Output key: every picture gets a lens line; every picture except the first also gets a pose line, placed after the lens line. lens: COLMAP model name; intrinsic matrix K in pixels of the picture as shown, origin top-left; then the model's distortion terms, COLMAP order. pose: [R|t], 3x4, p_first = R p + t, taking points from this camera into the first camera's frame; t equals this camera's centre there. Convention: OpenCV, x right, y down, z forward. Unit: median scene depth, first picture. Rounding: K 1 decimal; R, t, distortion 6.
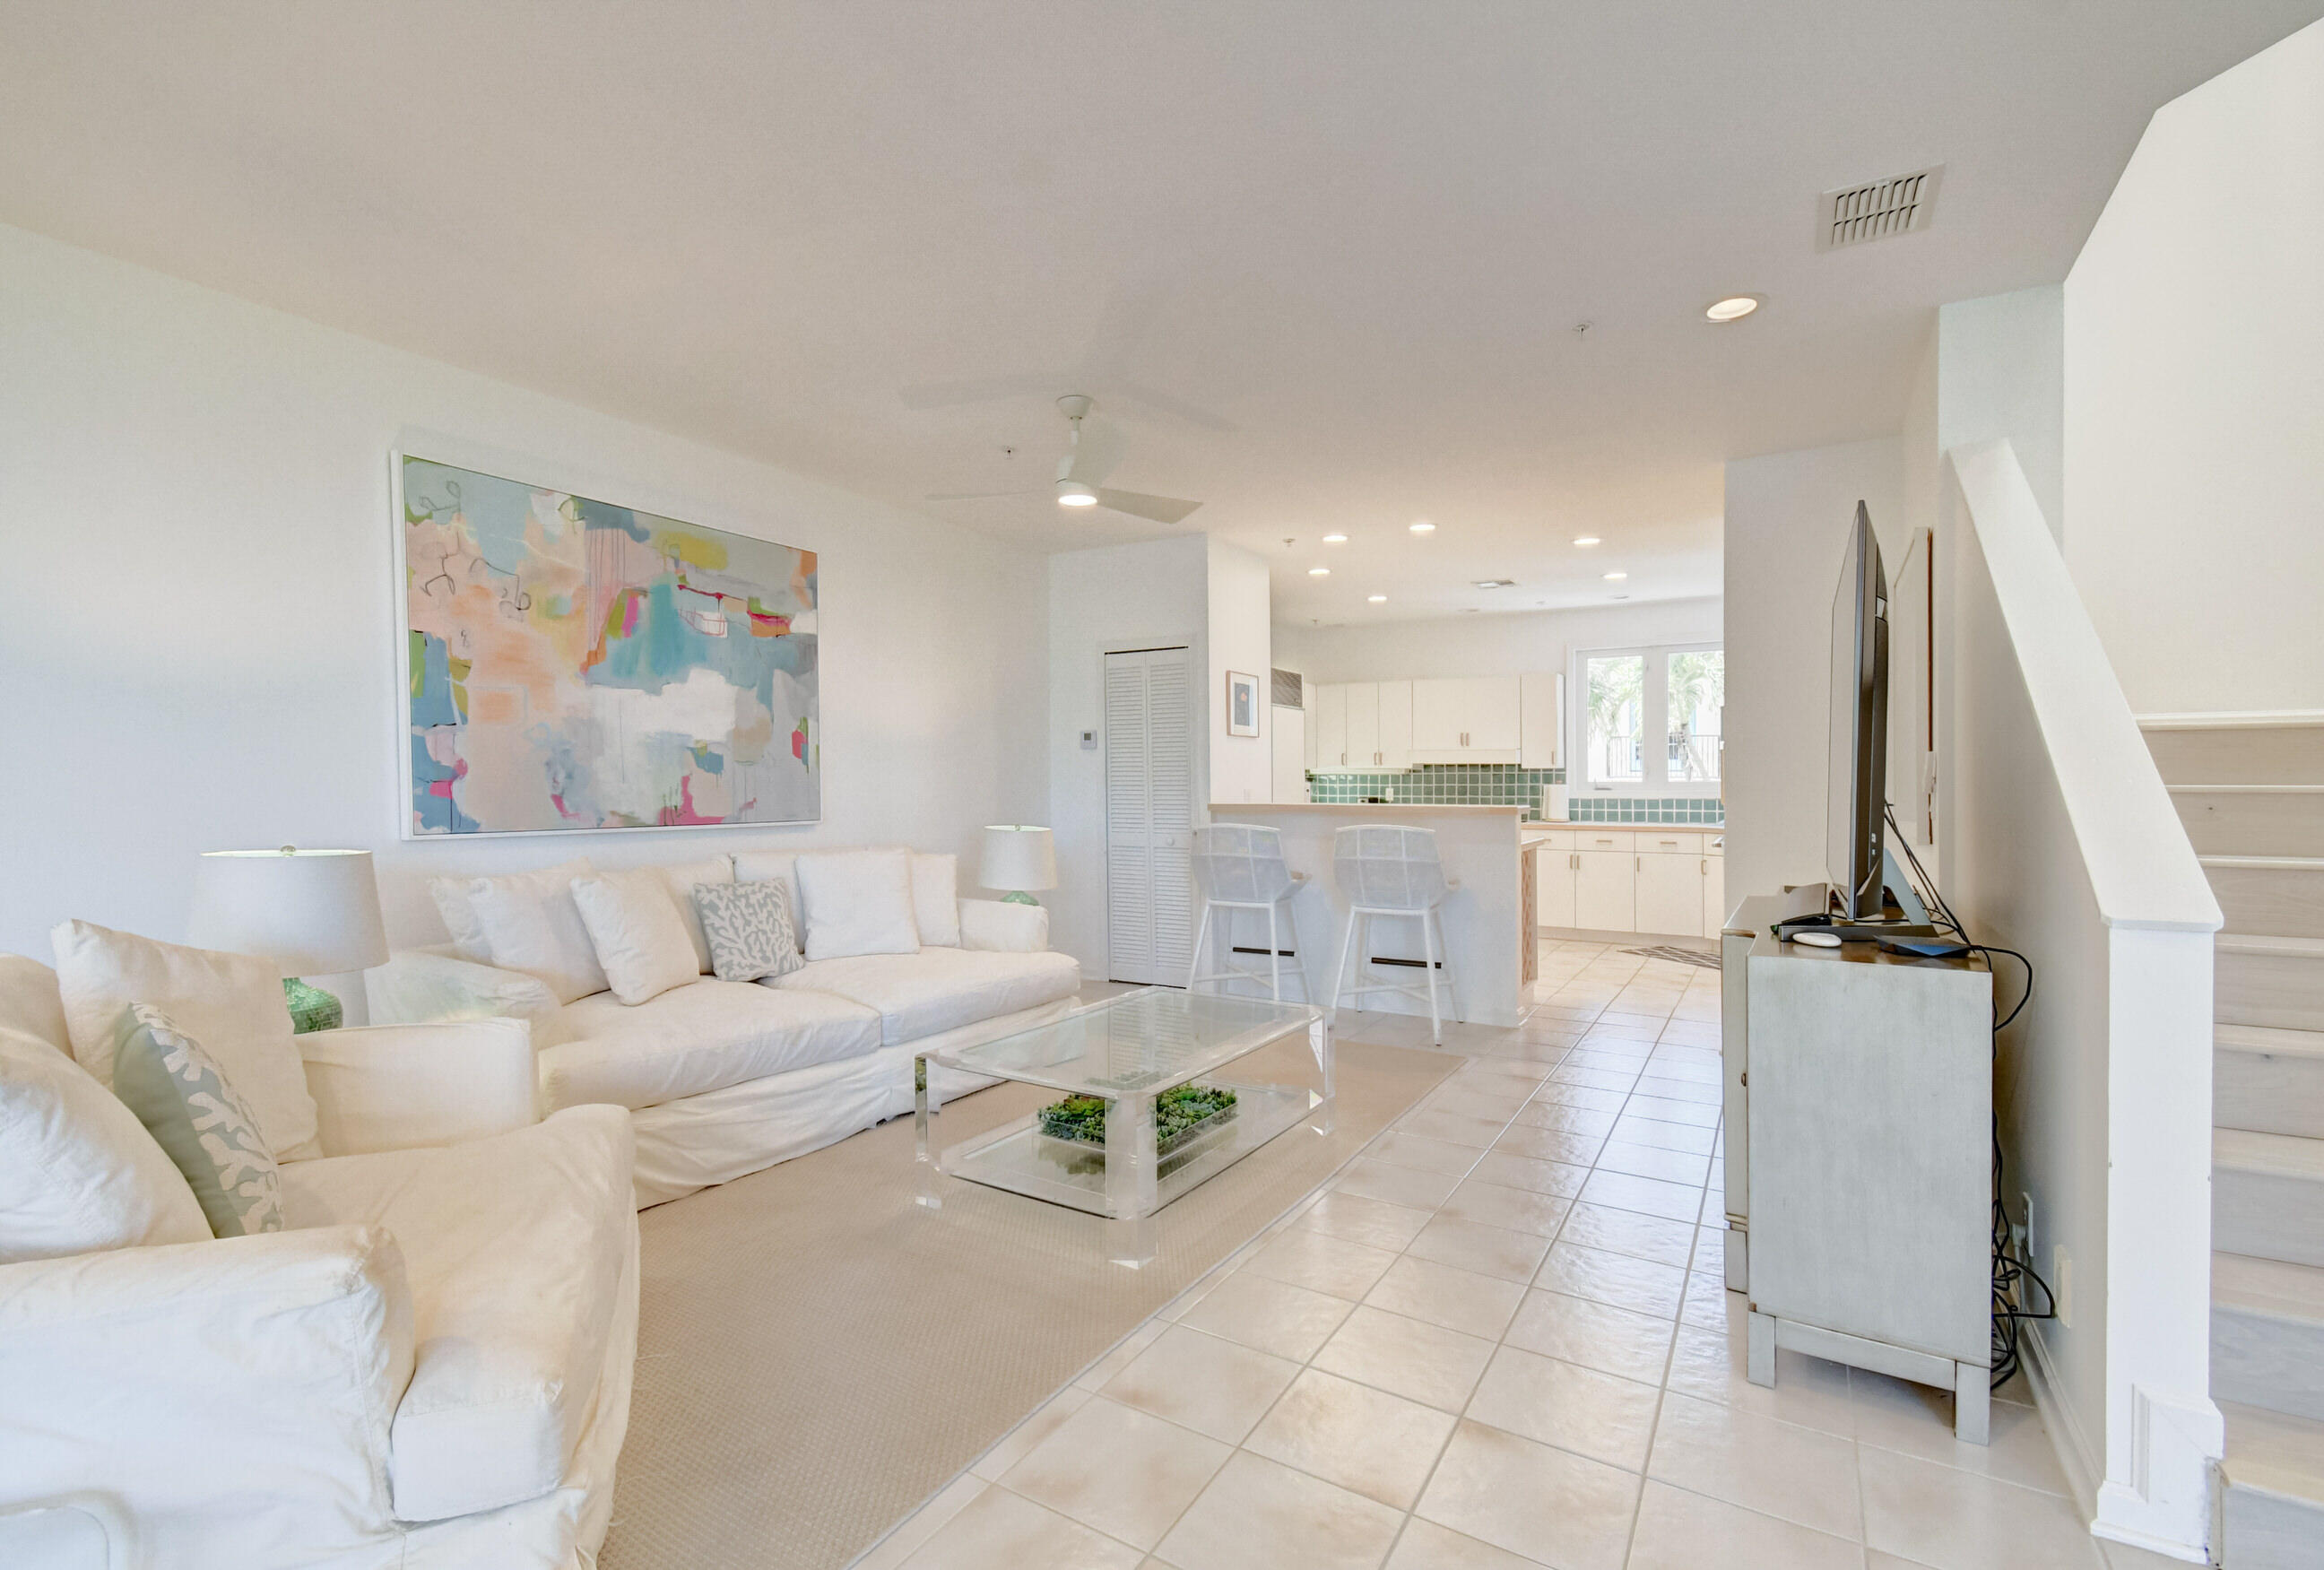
lens RADIAL K [[1037.0, 0, 1120.5], [0, 1037.0, 836.3], [0, 0, 1]] dist [0.000616, 0.000364]
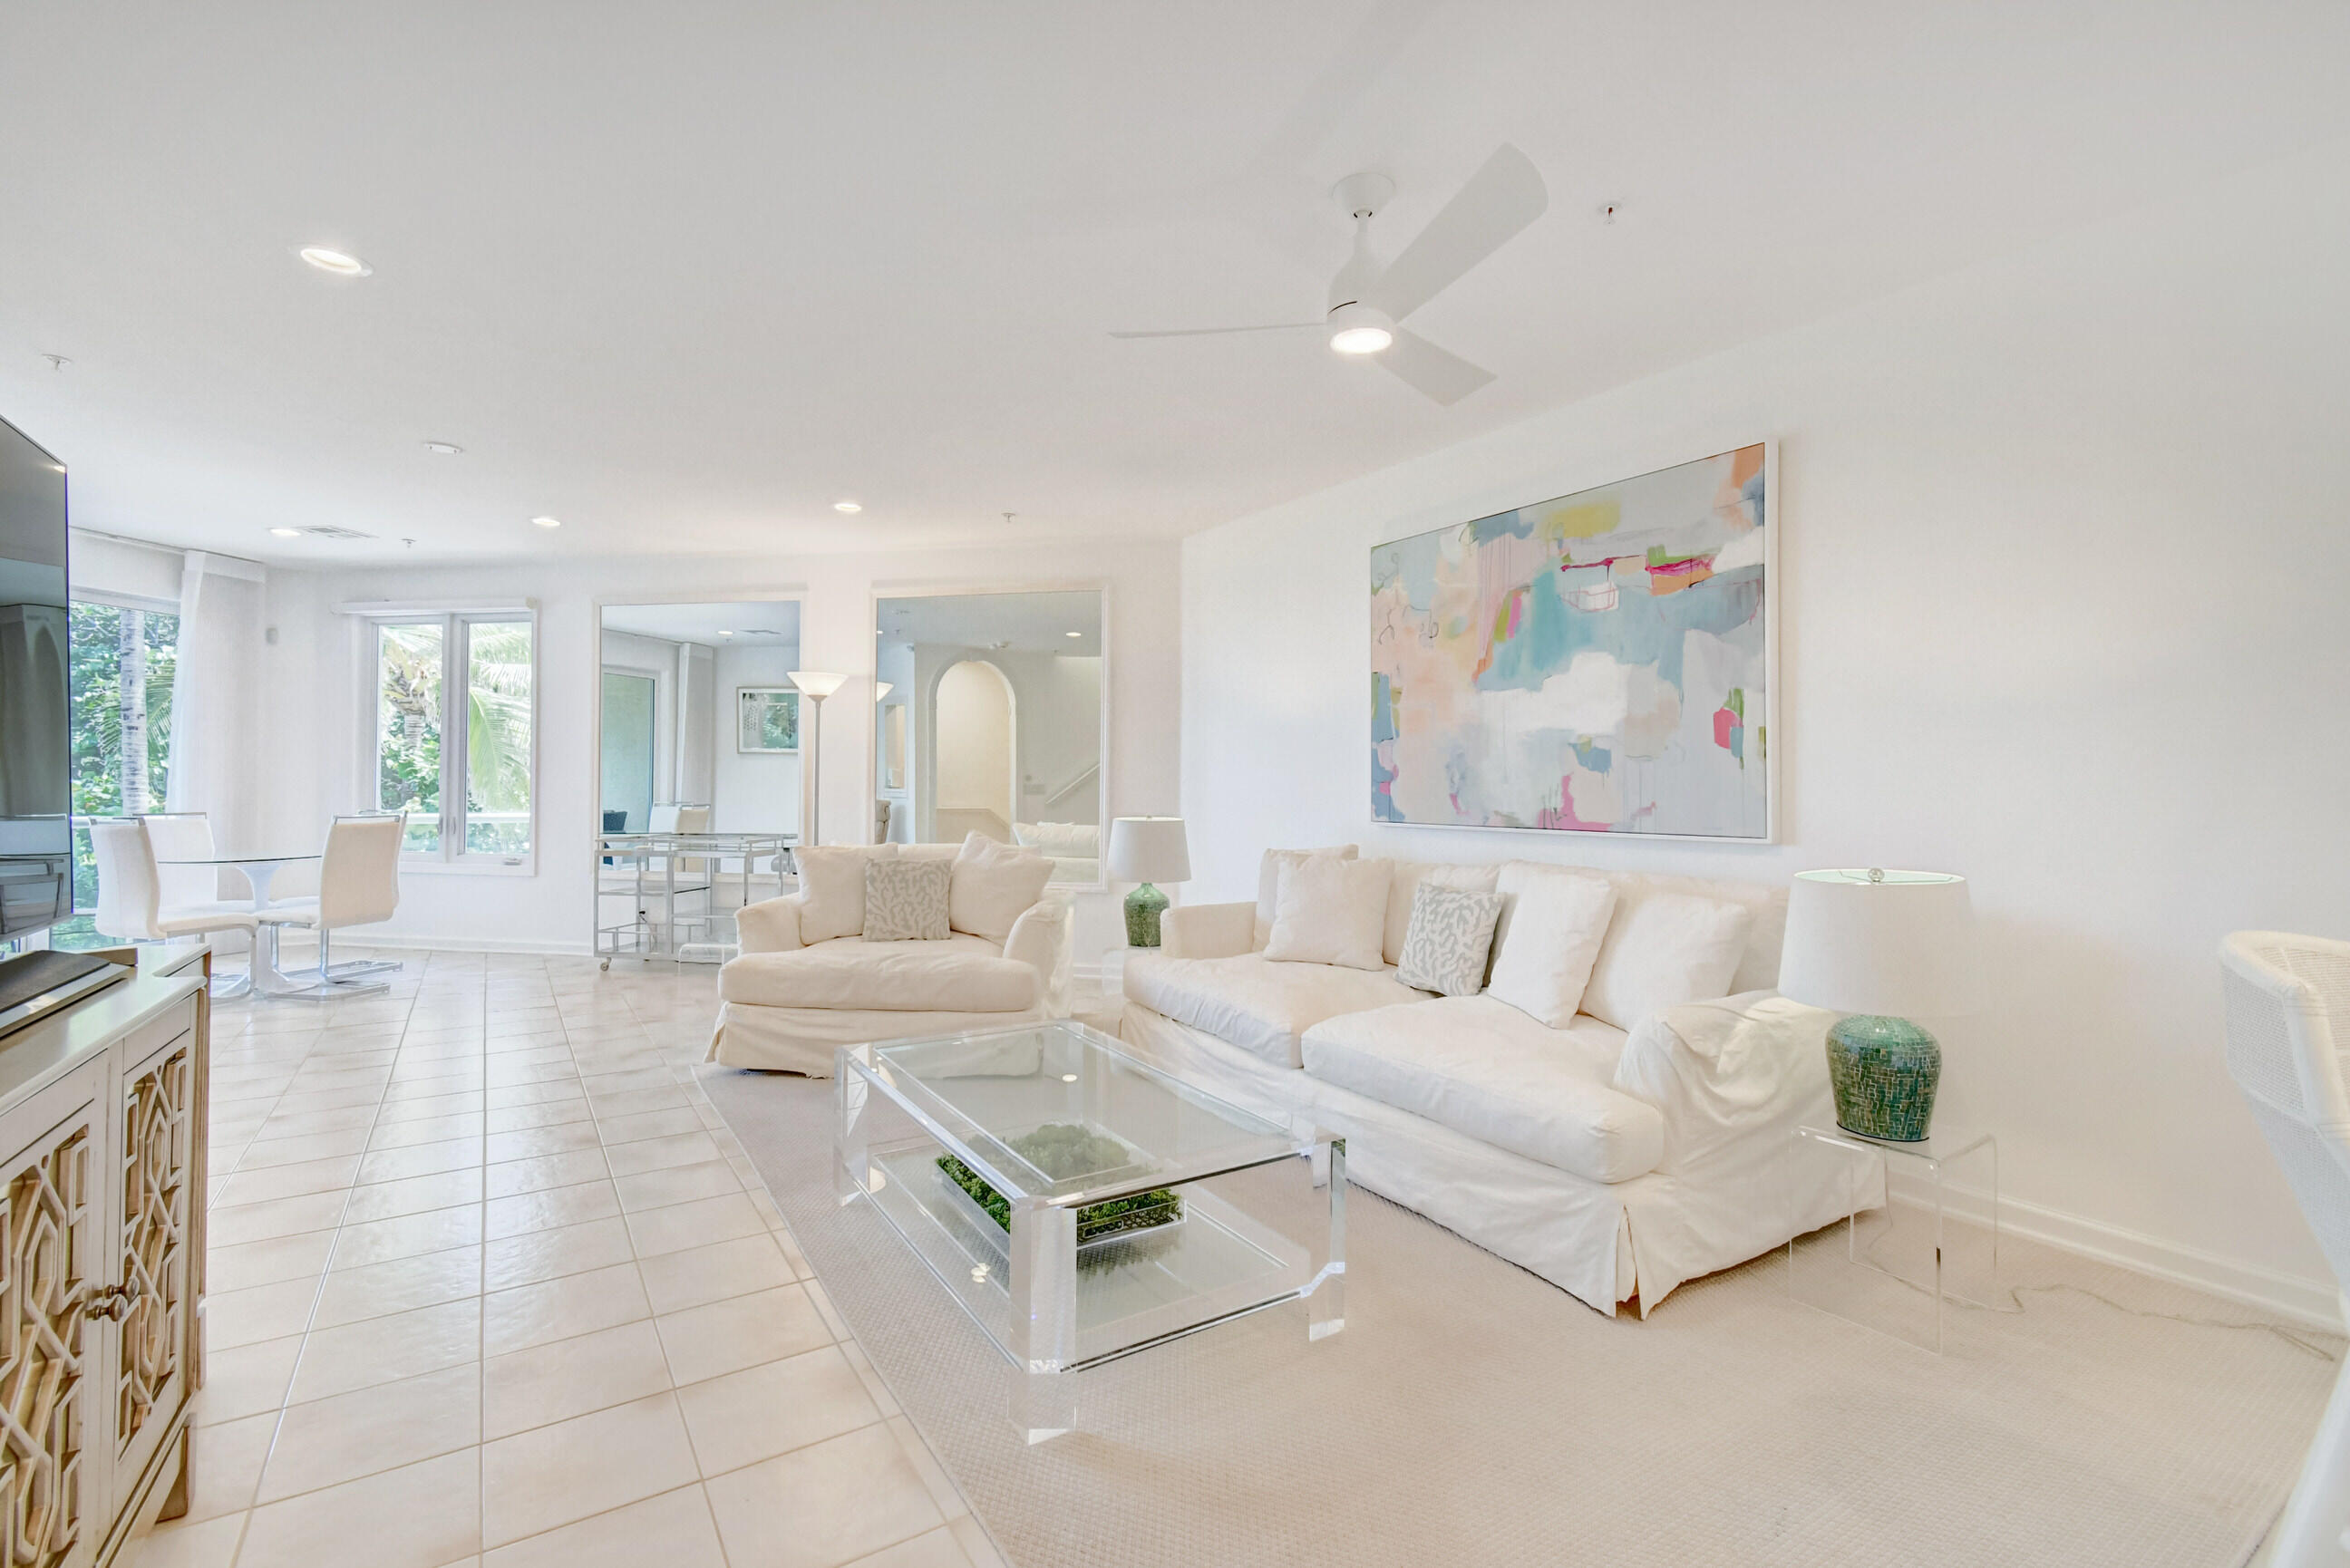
lens RADIAL K [[1029.2, 0, 1160.0], [0, 1029.2, 795.1], [0, 0, 1]] dist [0.001858, -0.000977]
pose [[-0.409671, 0.007439, -0.912203, 0.559805], [-0.049363, 0.998321, 0.030310, -0.052439], [0.910897, 0.057446, -0.408616, 1.080253]]
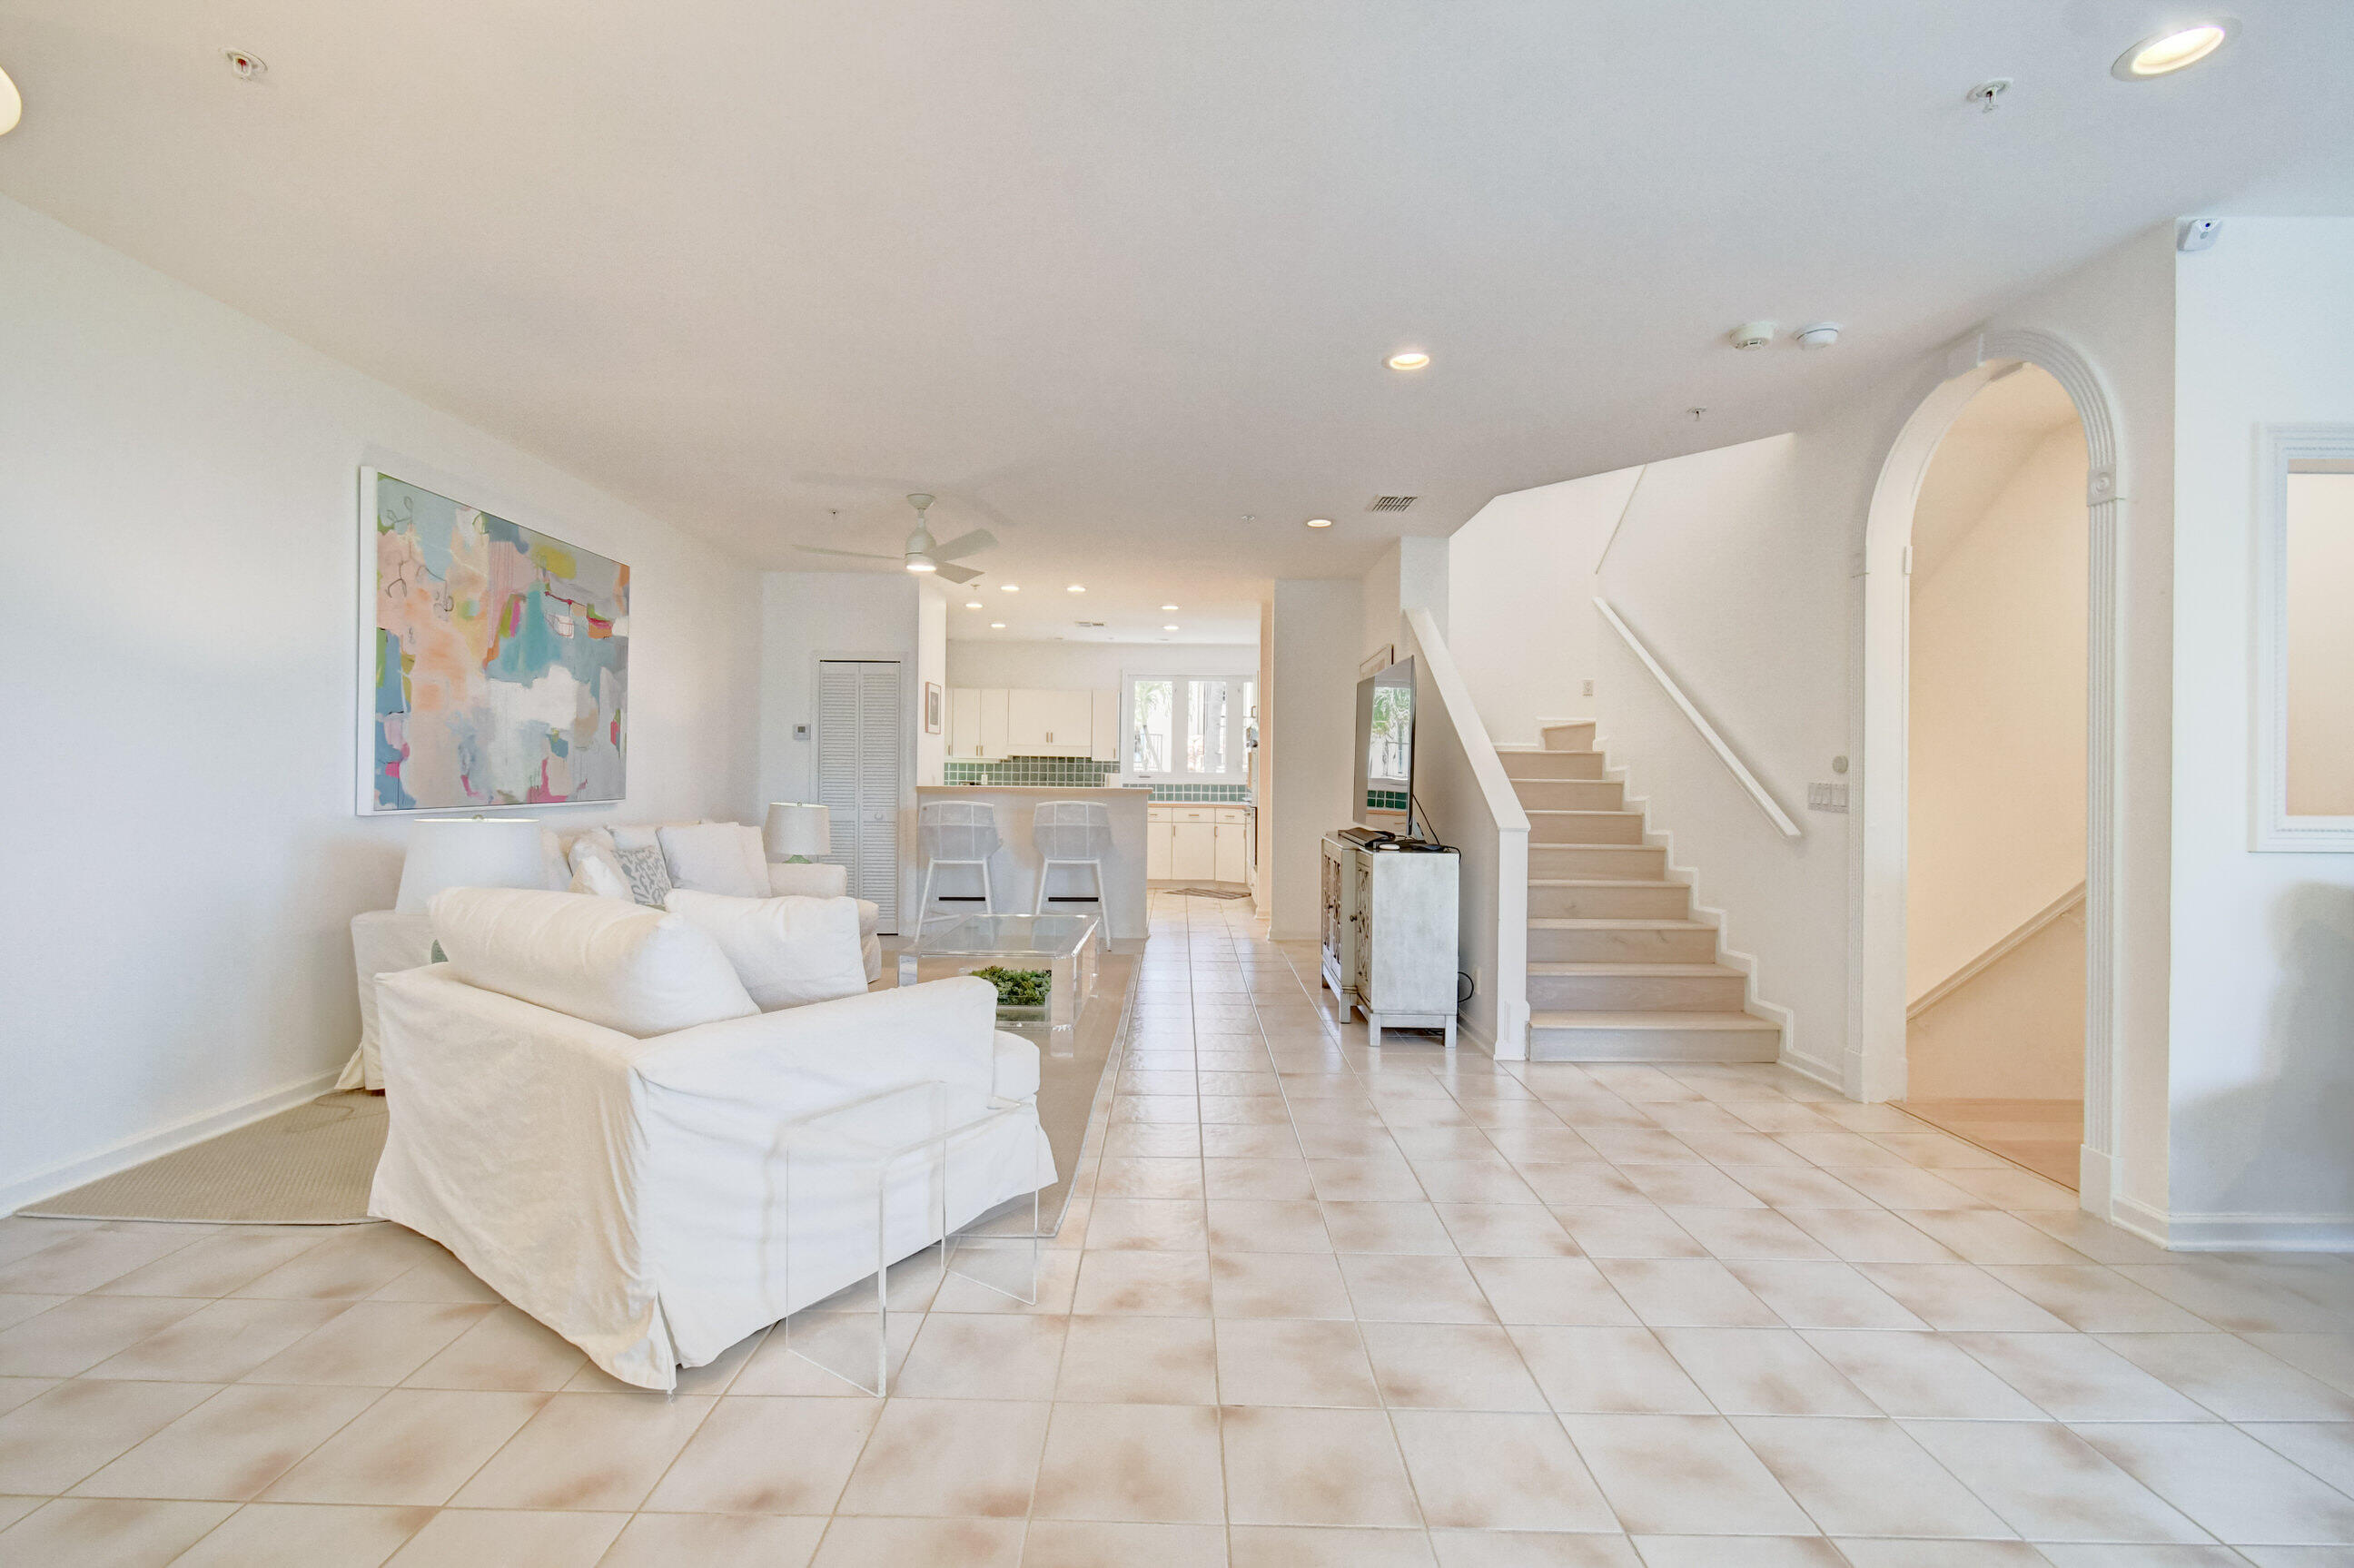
lens RADIAL K [[1030.9, 0, 1163.5], [0, 1030.9, 785.5], [0, 0, 1]] dist [0.001858, -0.000977]
pose [[0.851237, 0.002646, 0.524775, -0.450345], [0.016047, 0.999388, -0.031069, 0.016052], [-0.524536, 0.034869, 0.850674, -0.315223]]
